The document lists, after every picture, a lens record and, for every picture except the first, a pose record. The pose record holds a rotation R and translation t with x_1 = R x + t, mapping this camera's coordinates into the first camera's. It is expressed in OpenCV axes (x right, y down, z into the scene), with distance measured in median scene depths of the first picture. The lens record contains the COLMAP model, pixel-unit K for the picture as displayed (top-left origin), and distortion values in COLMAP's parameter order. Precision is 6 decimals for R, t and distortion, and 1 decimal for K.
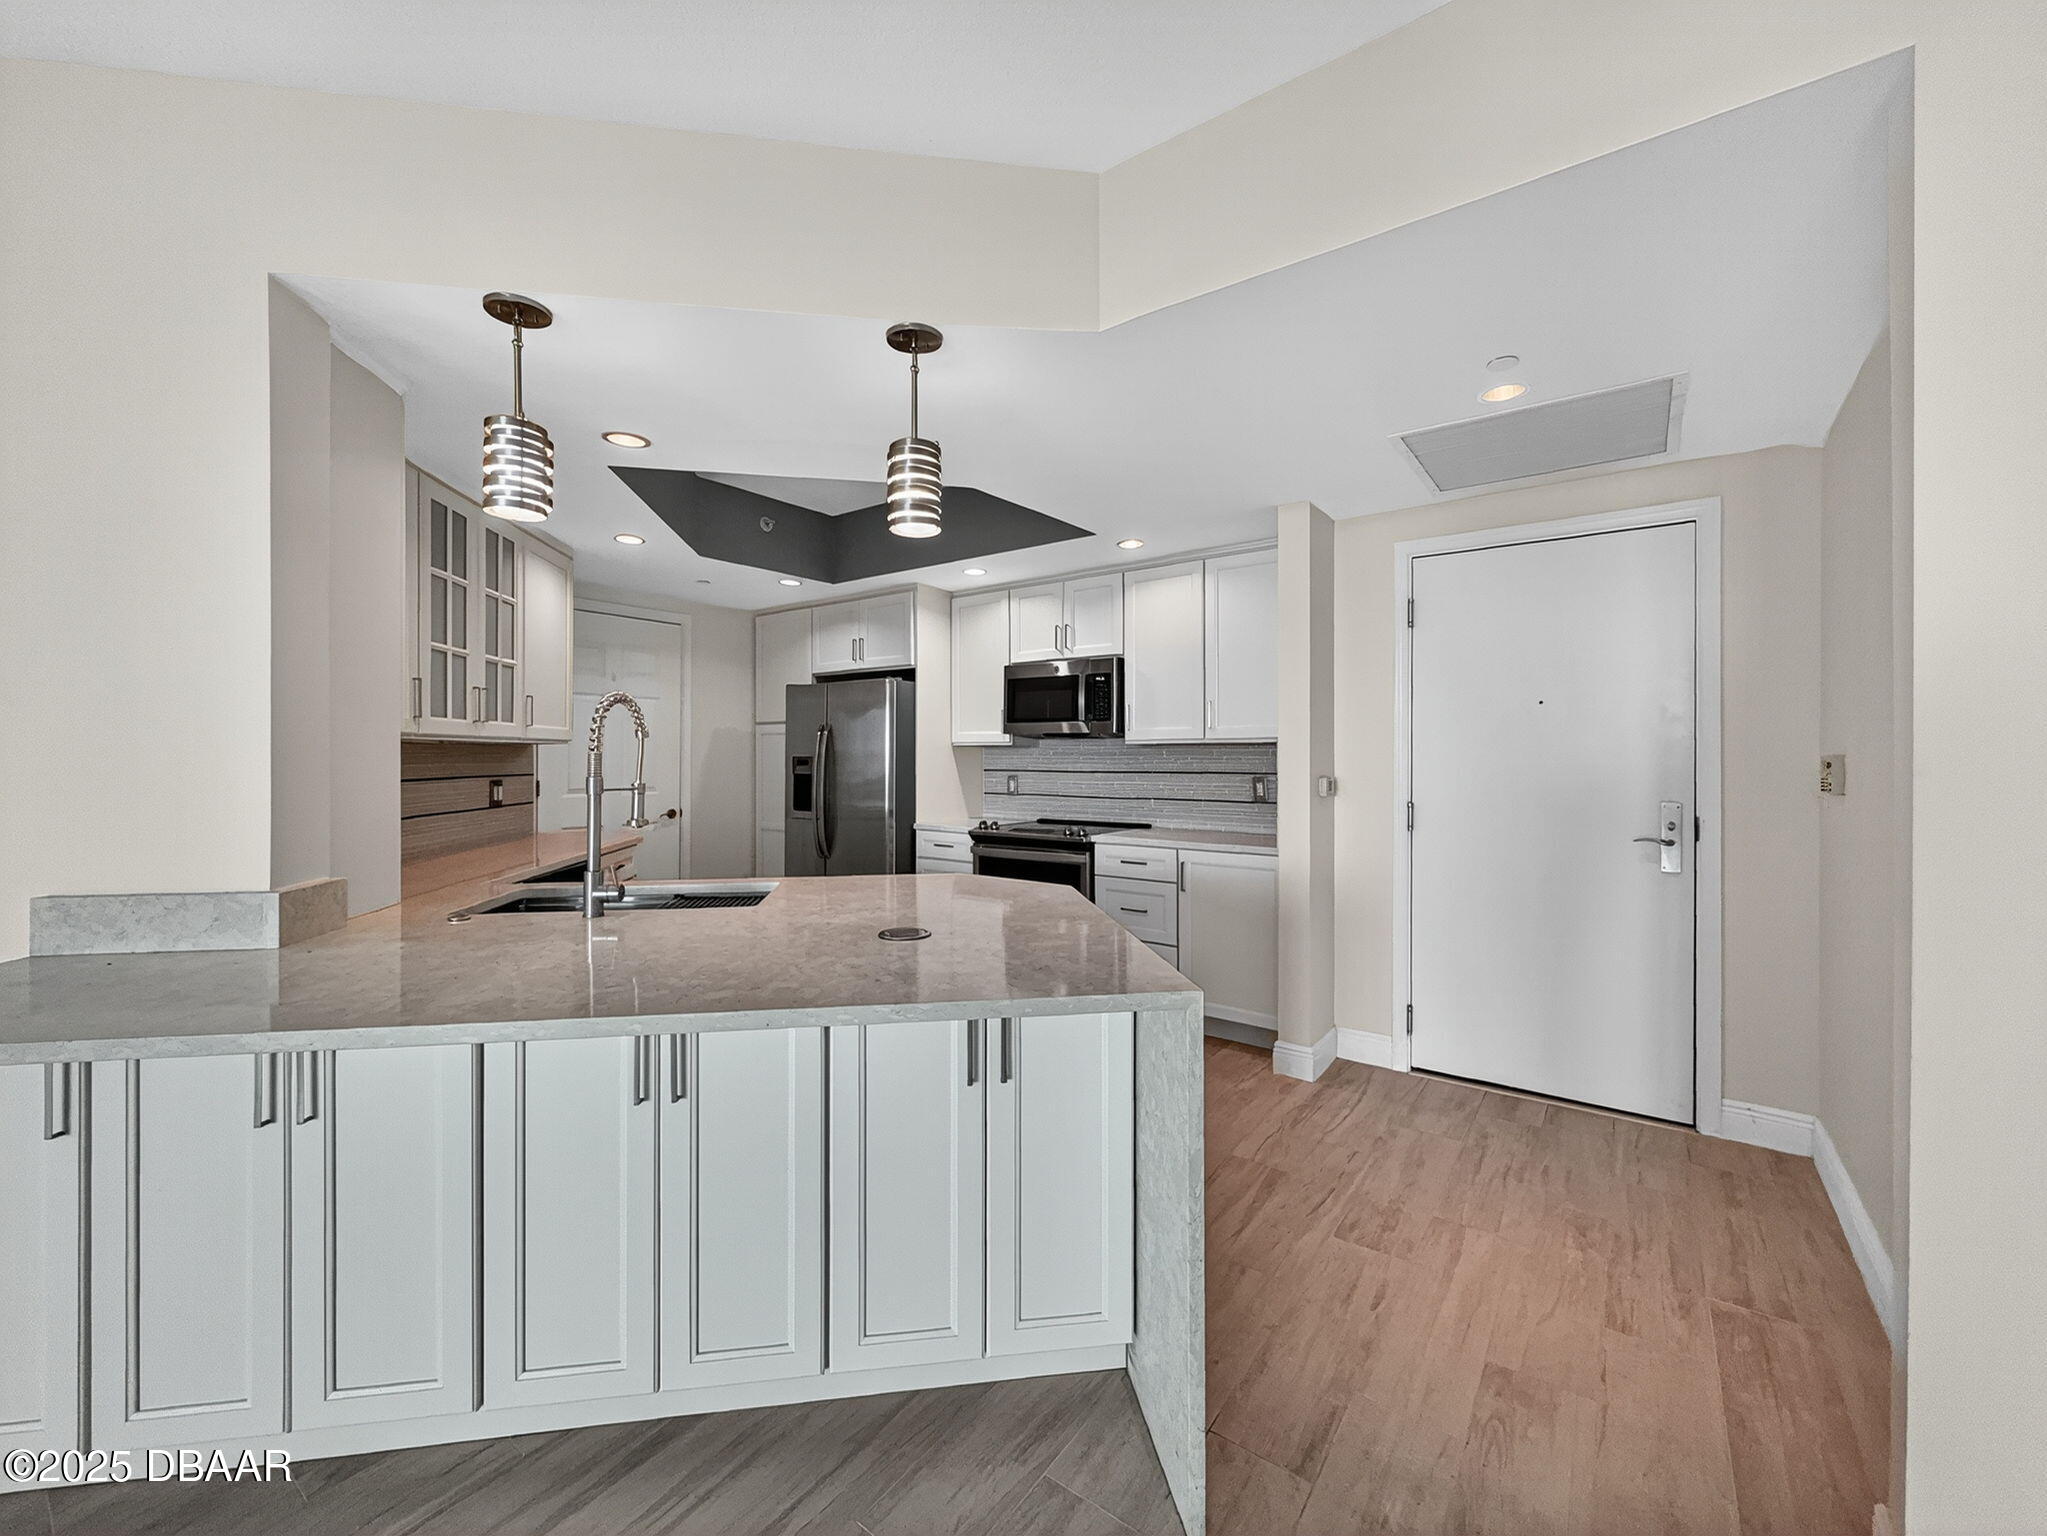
lens RADIAL K [[821.2, 0, 1034.8], [0, 821.2, 754.3], [0, 0, 1]] dist [0.000293, -0.000264]
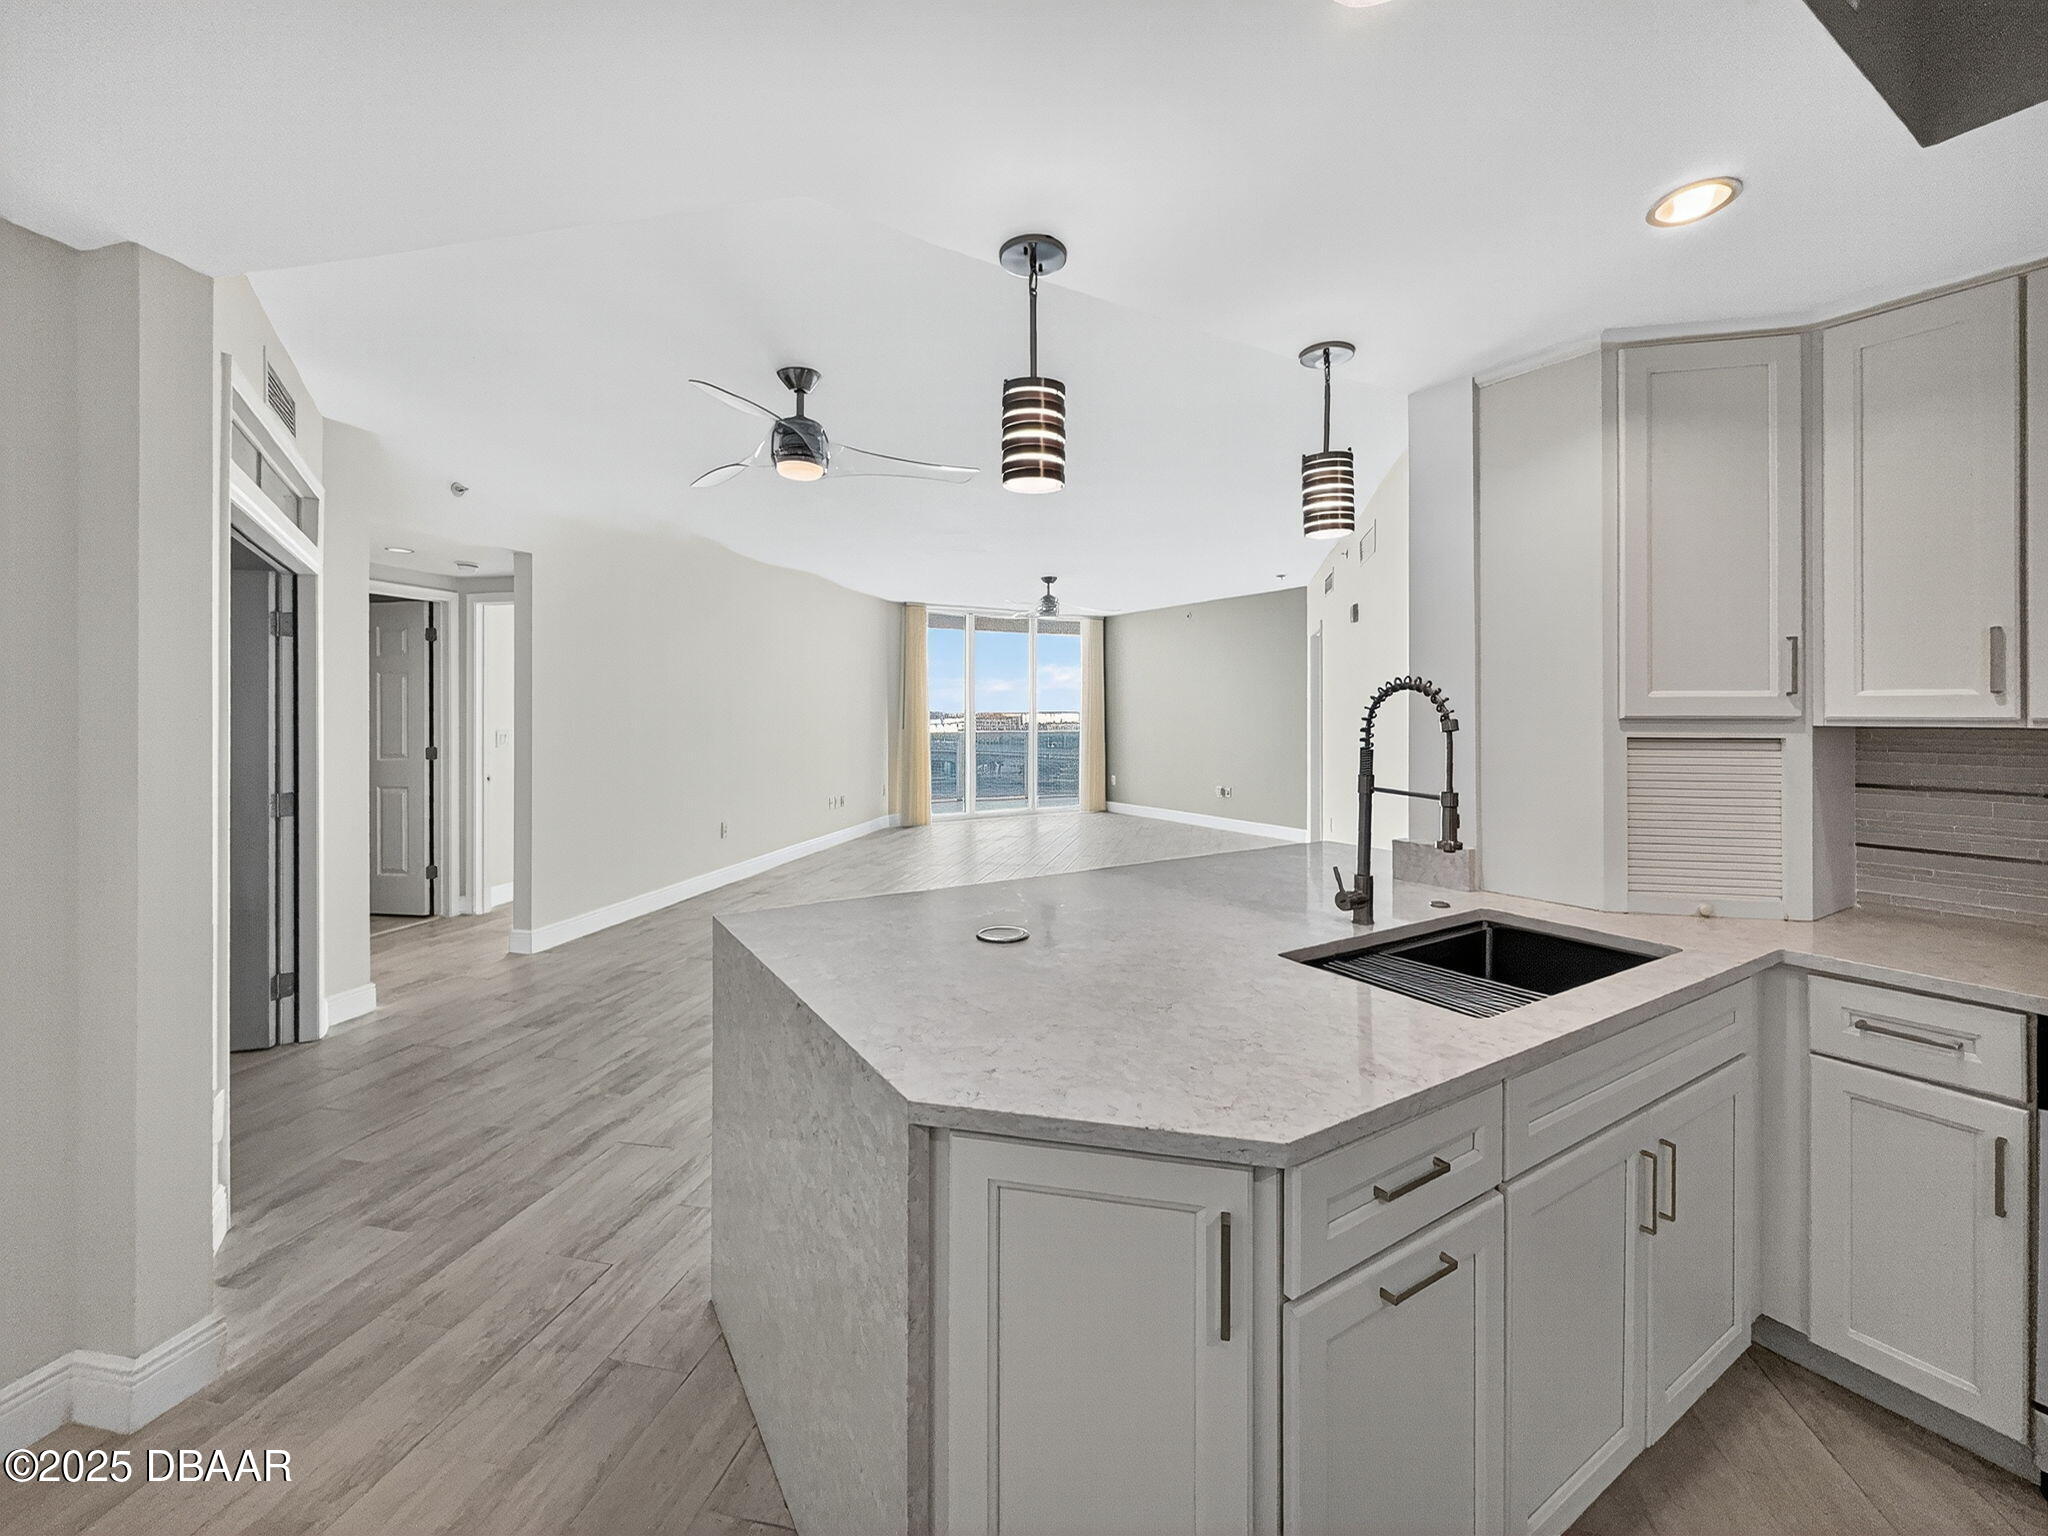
lens RADIAL K [[843.0, 0, 1042.6], [0, 843.0, 706.1], [0, 0, 1]] dist [-0.000096, -0.000128]
pose [[-0.911208, -0.000844, -0.411945, 0.093996], [0.002094, 0.999975, -0.006683, -0.021184], [0.411940, -0.006952, -0.911184, 0.848729]]
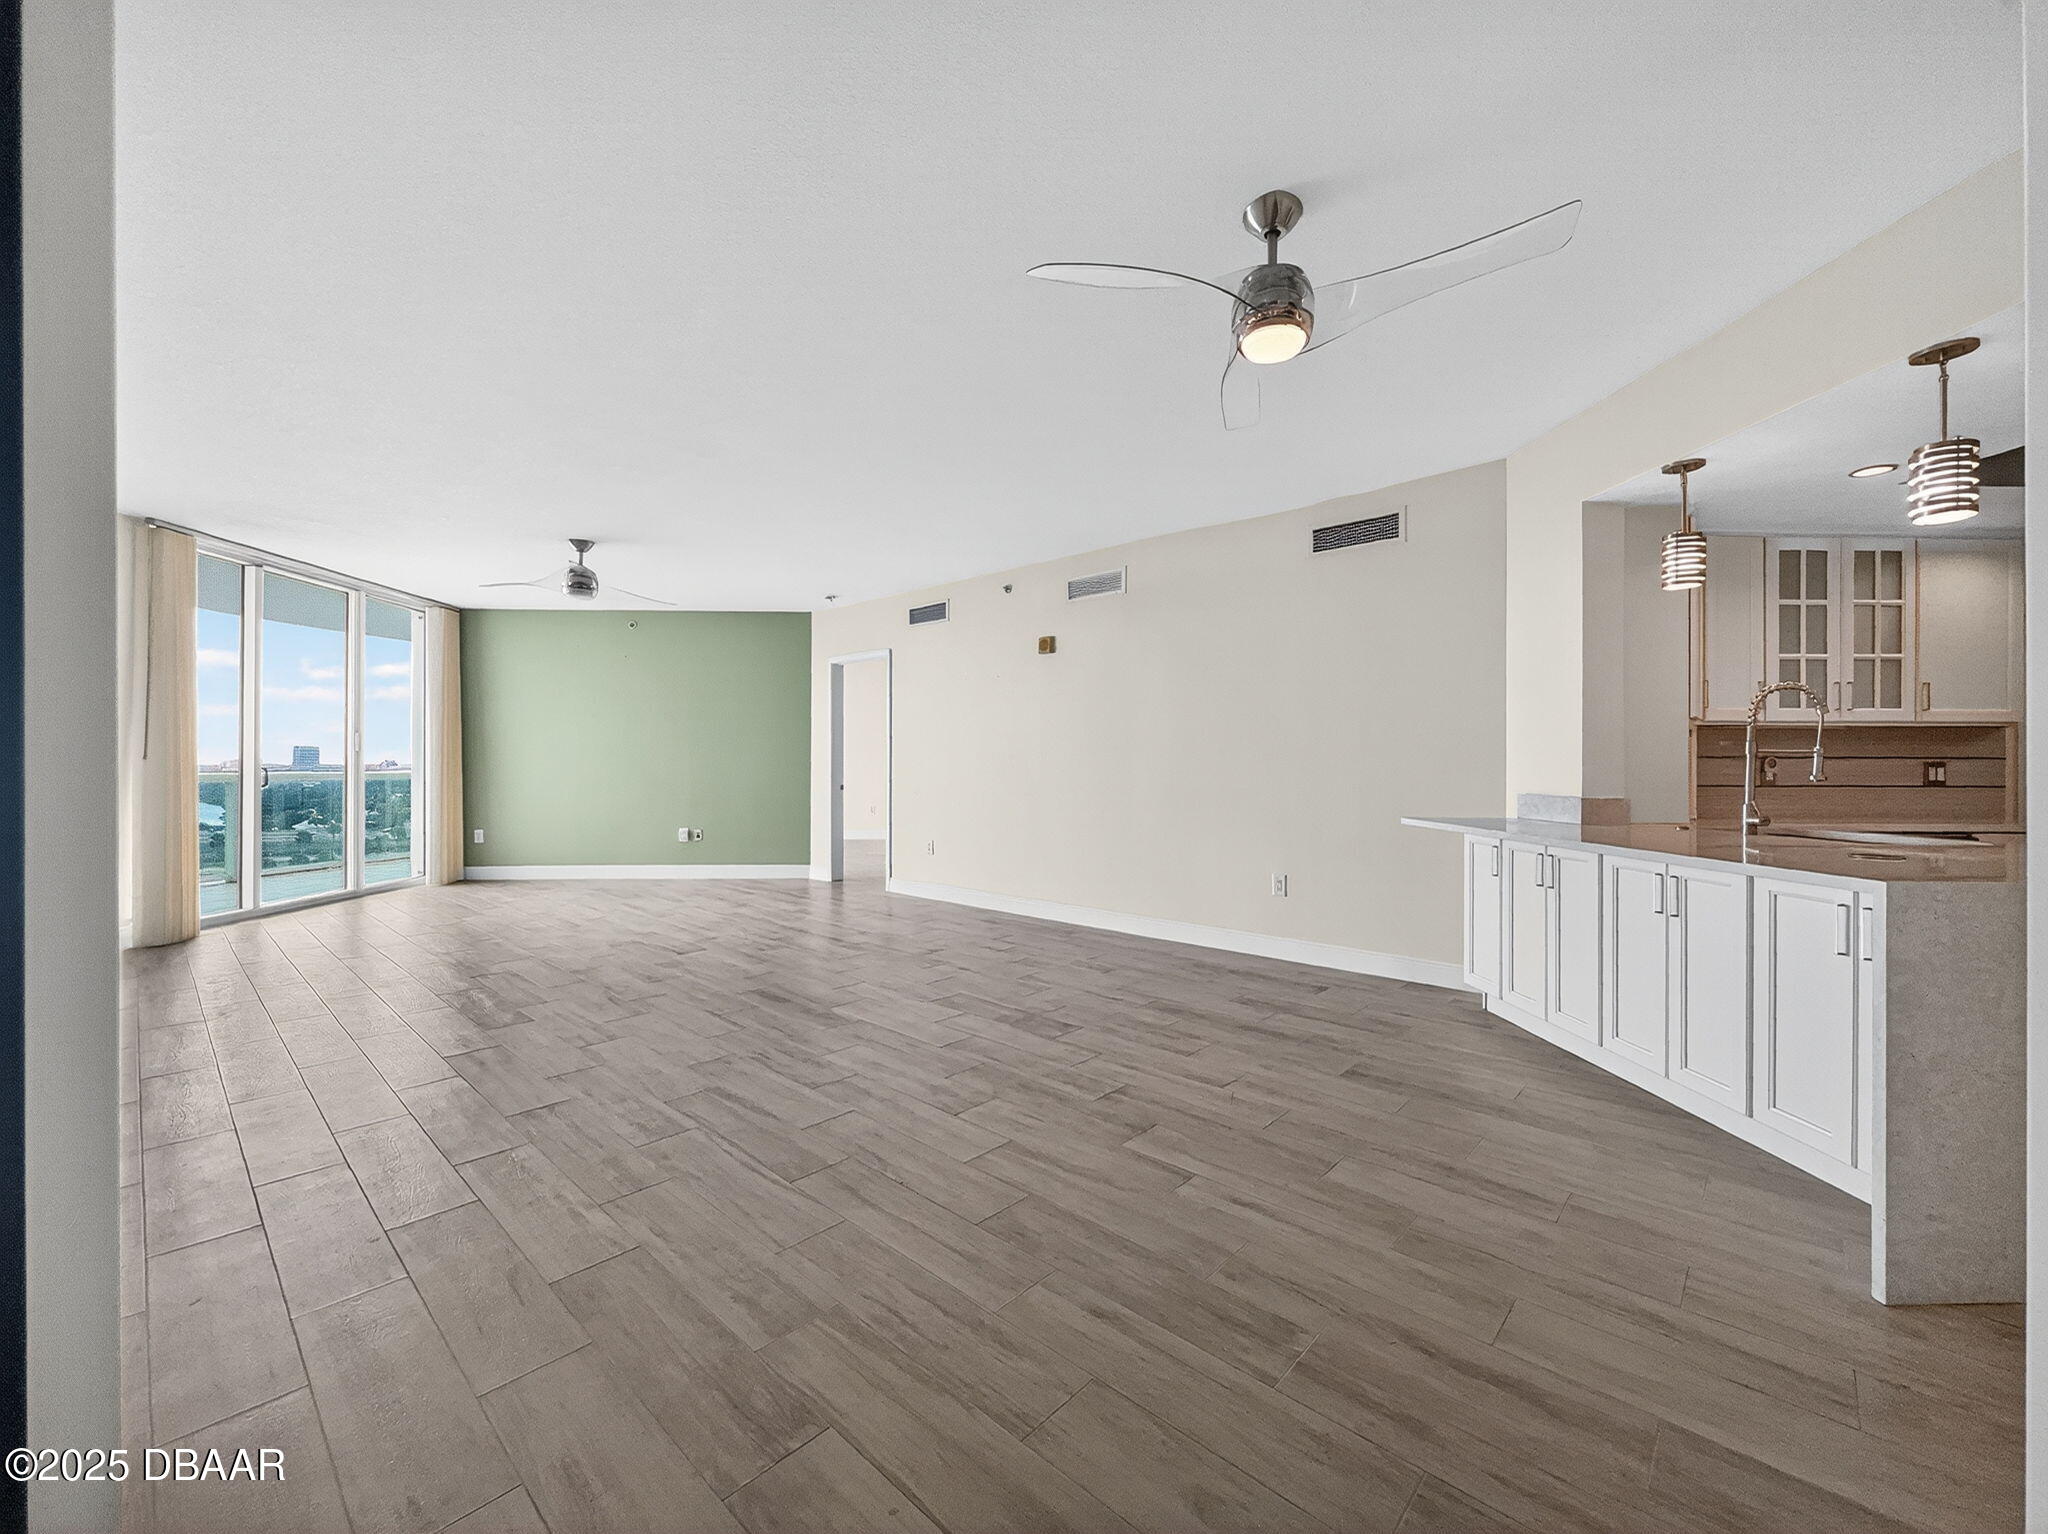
lens RADIAL K [[829.3, 0, 1029.1], [0, 829.3, 763.3], [0, 0, 1]] dist [-0.000540, -0.000058]
pose [[-0.114584, -0.001705, -0.993412, 0.546987], [-0.000339, 0.999999, -0.001677, 0.033962], [0.993414, 0.000145, -0.114584, -0.064296]]
